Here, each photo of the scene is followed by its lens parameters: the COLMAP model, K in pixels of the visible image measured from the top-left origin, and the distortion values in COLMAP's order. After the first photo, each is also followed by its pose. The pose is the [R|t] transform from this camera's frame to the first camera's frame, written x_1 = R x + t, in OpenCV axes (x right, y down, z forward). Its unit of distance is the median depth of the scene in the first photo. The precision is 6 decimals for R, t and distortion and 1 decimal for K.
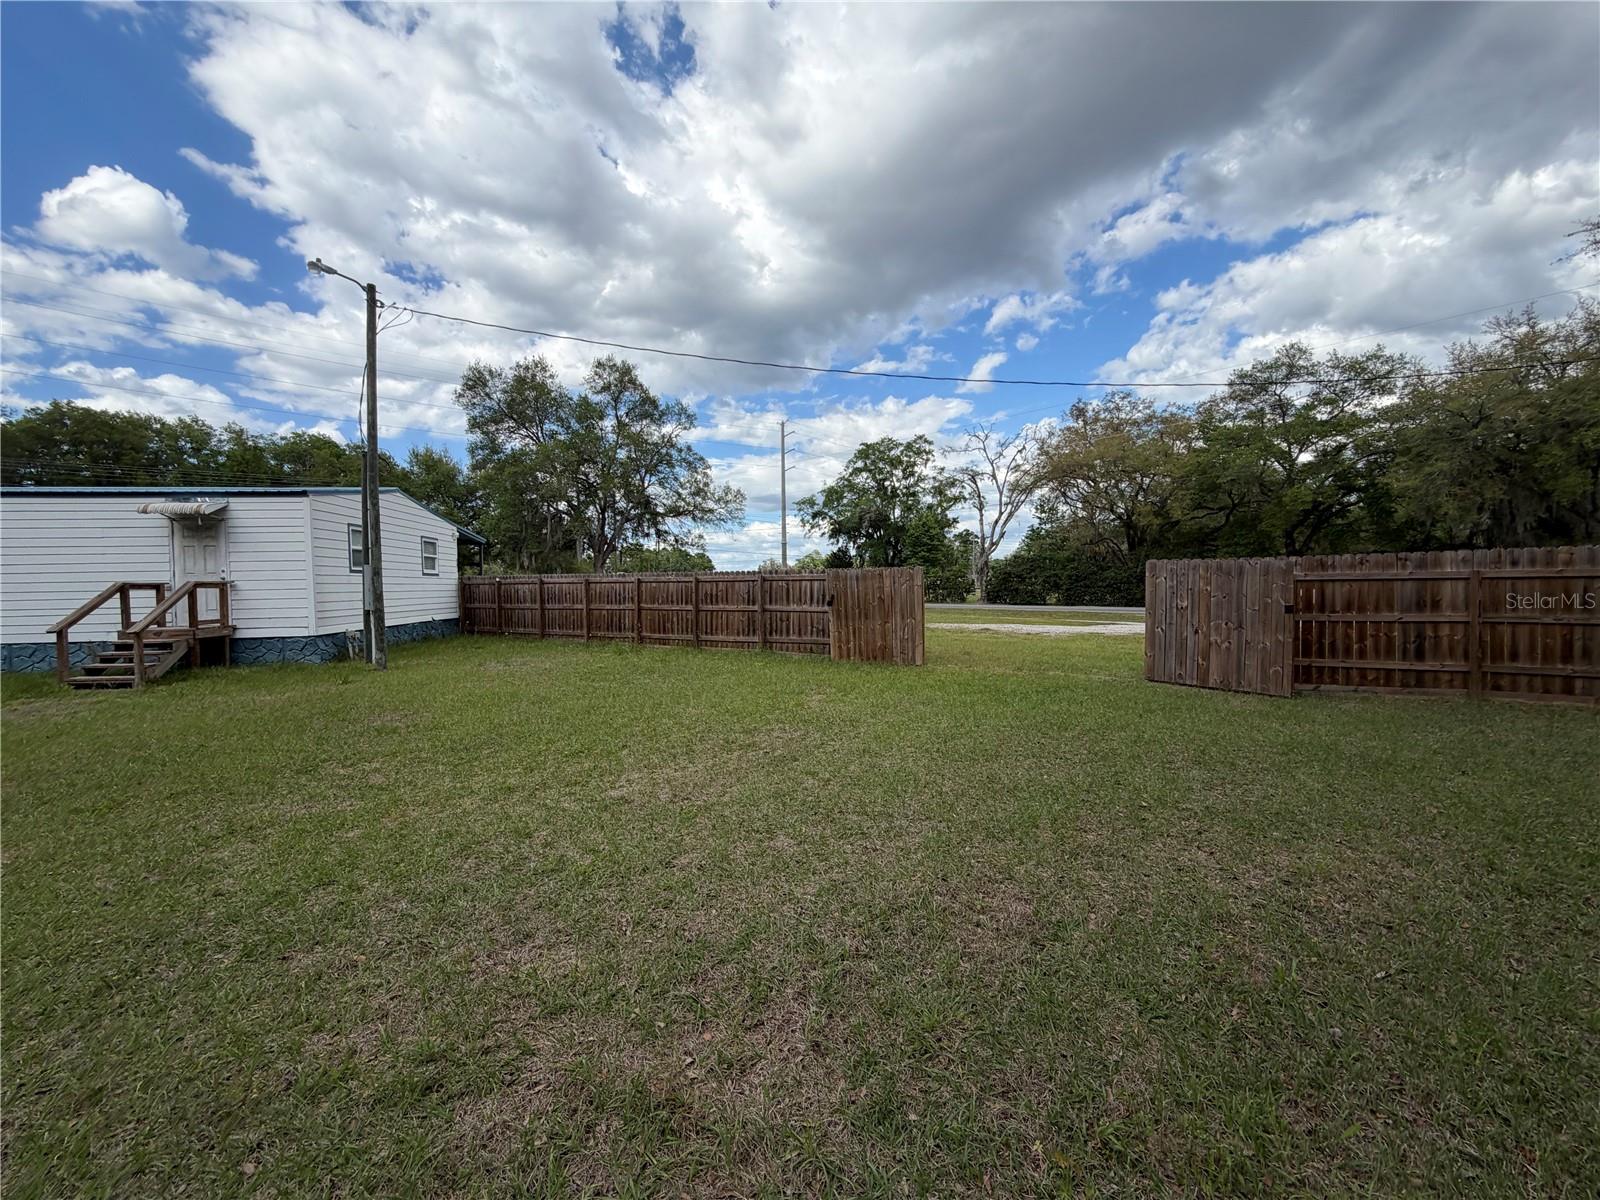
lens RADIAL K [[638.5, 0, 783.9], [0, 638.5, 593.3], [0, 0, 1]] dist [-0.002118, -0.000007]
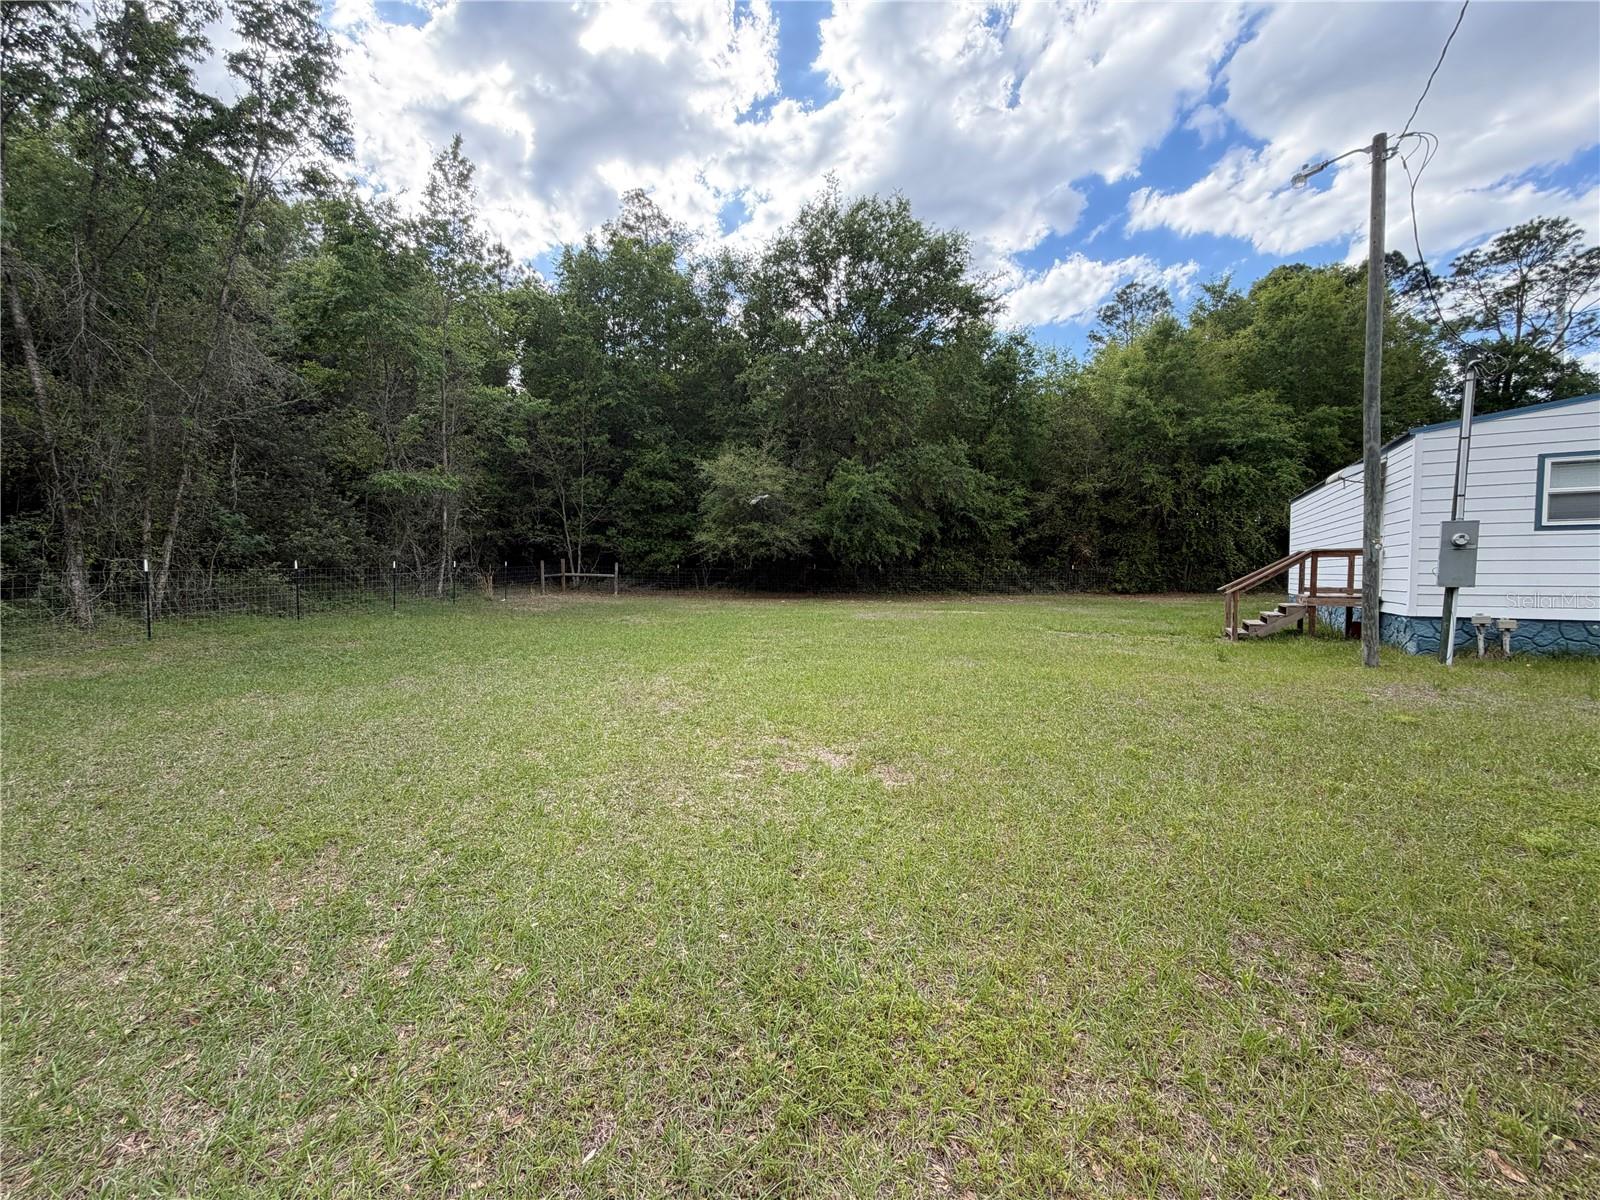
lens RADIAL K [[633.2, 0, 796.0], [0, 633.2, 597.8], [0, 0, 1]] dist [-0.001314, 0.000264]
pose [[-0.607037, 0.048424, -0.793197, 0.237774], [-0.004527, 0.997915, 0.064386, -0.001554], [0.794661, 0.042676, -0.605552, 0.632374]]
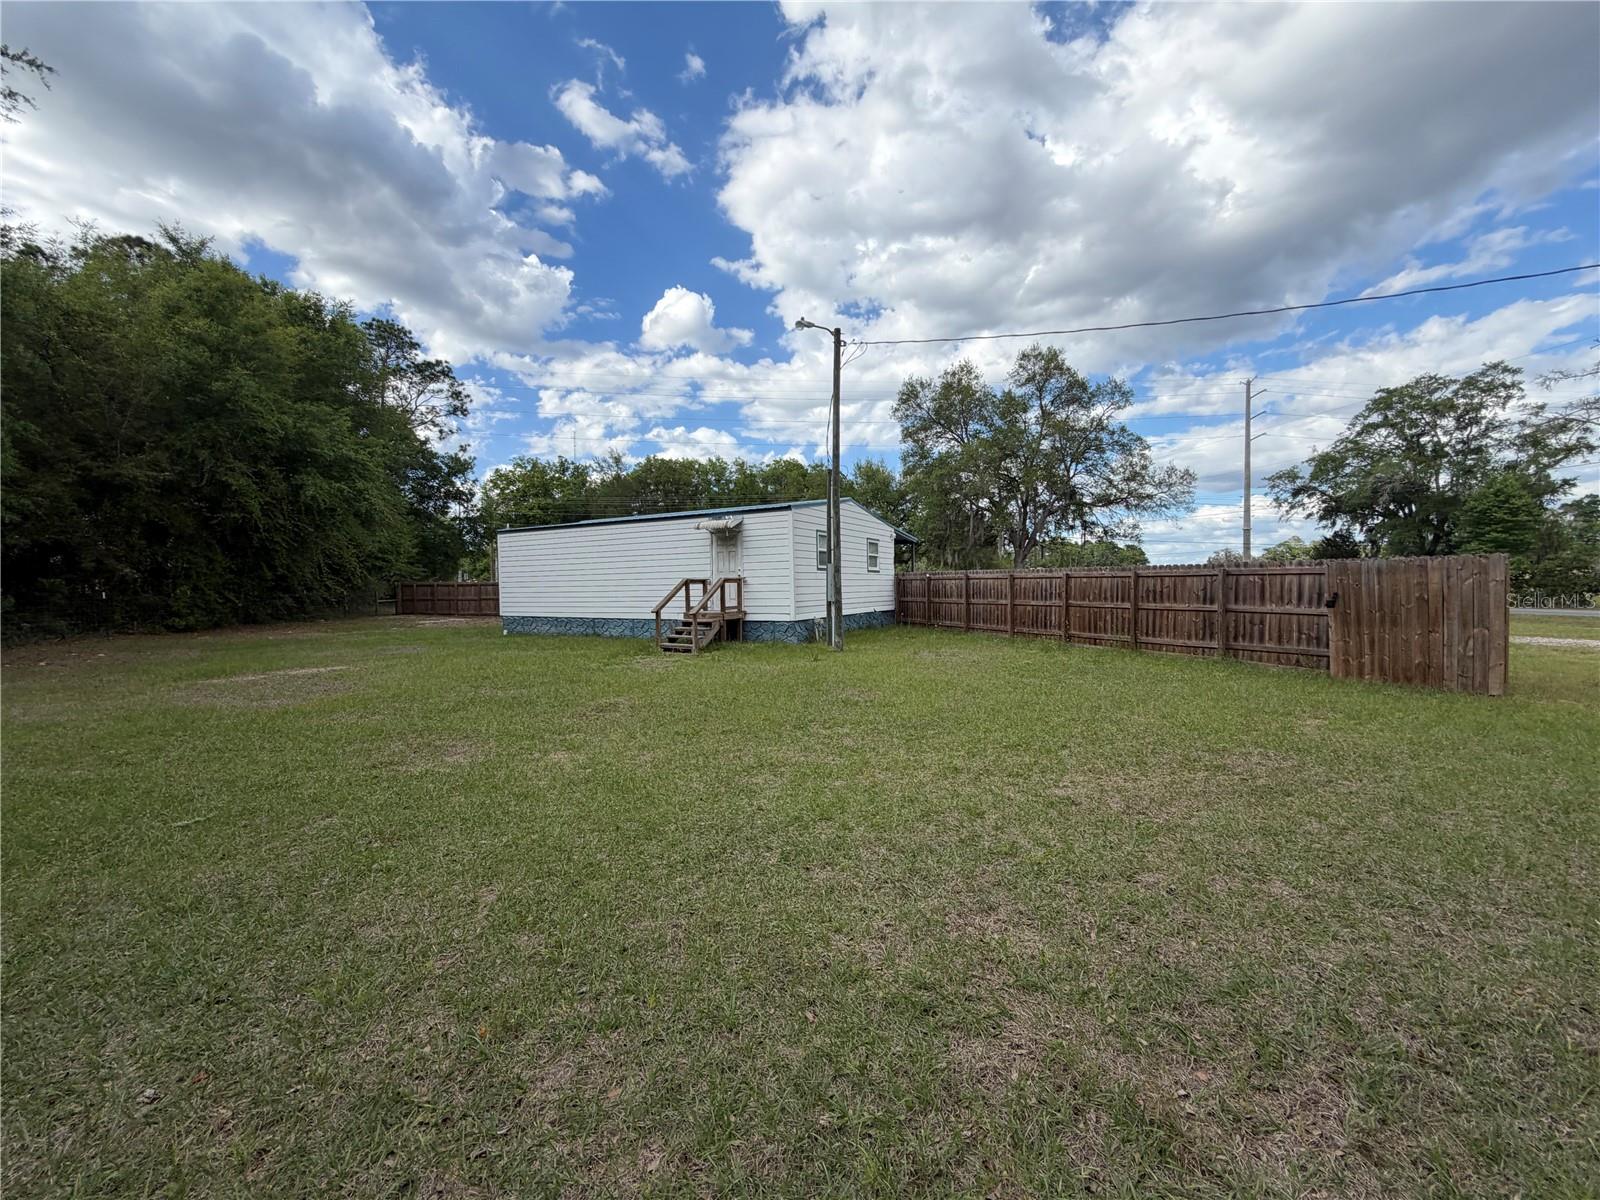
lens RADIAL K [[633.2, 0, 777.3], [0, 633.2, 601.1], [0, 0, 1]] dist [-0.001314, 0.000264]
pose [[0.811566, 0.019138, -0.583947, -0.026297], [-0.007523, 0.999723, 0.022308, -0.000137], [0.584212, -0.013711, 0.811485, -0.021790]]
